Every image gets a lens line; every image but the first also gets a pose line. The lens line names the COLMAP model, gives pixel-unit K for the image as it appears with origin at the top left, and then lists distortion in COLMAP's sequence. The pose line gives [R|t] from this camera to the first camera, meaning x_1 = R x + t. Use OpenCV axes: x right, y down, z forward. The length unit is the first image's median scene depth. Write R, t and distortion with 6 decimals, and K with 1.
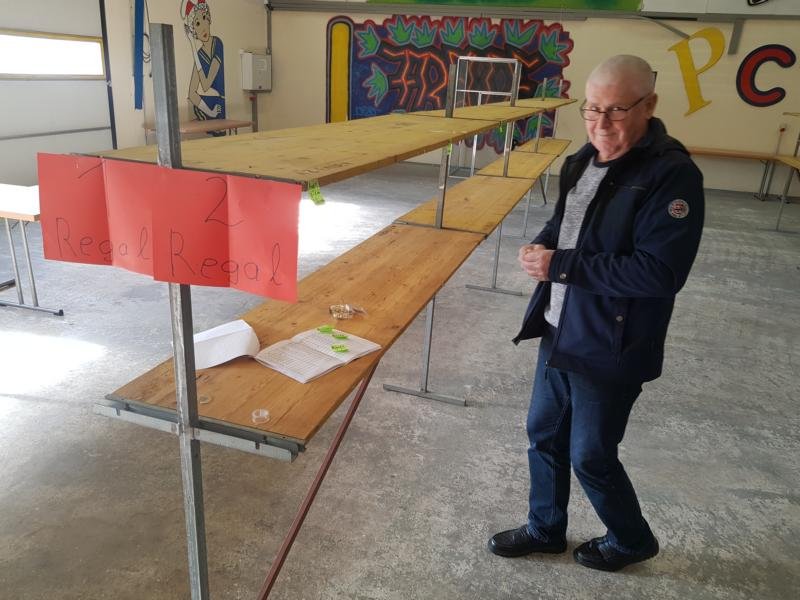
lens RADIAL K [[610.9, 0, 394.3], [0, 610.9, 293.4], [0, 0, 1]] dist [0.004328, -0.031611]
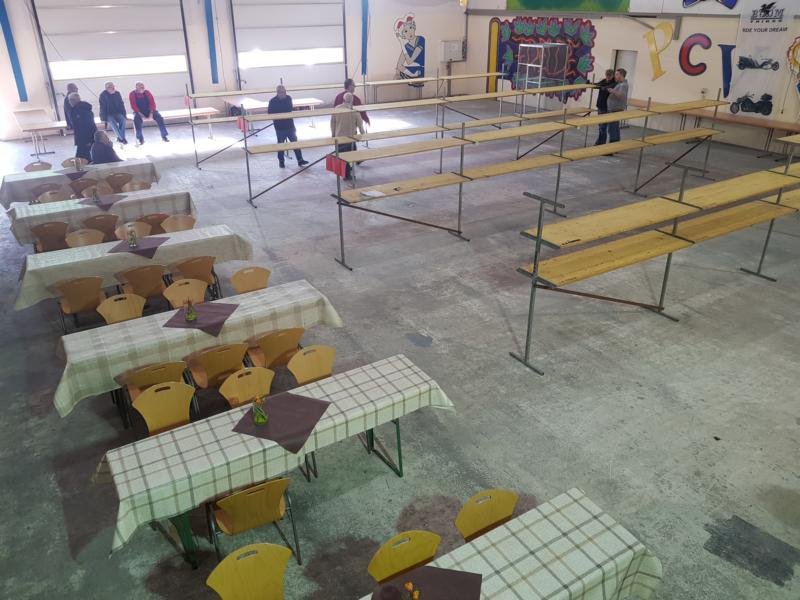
lens RADIAL K [[610.9, 0, 402.1], [0, 610.9, 294.4], [0, 0, 1]] dist [0.004328, -0.031611]
pose [[0.743005, 0.238369, -0.625399, 1.103104], [-0.180125, 0.971169, 0.156161, 0.098293], [0.644592, -0.003378, 0.764519, -0.560541]]
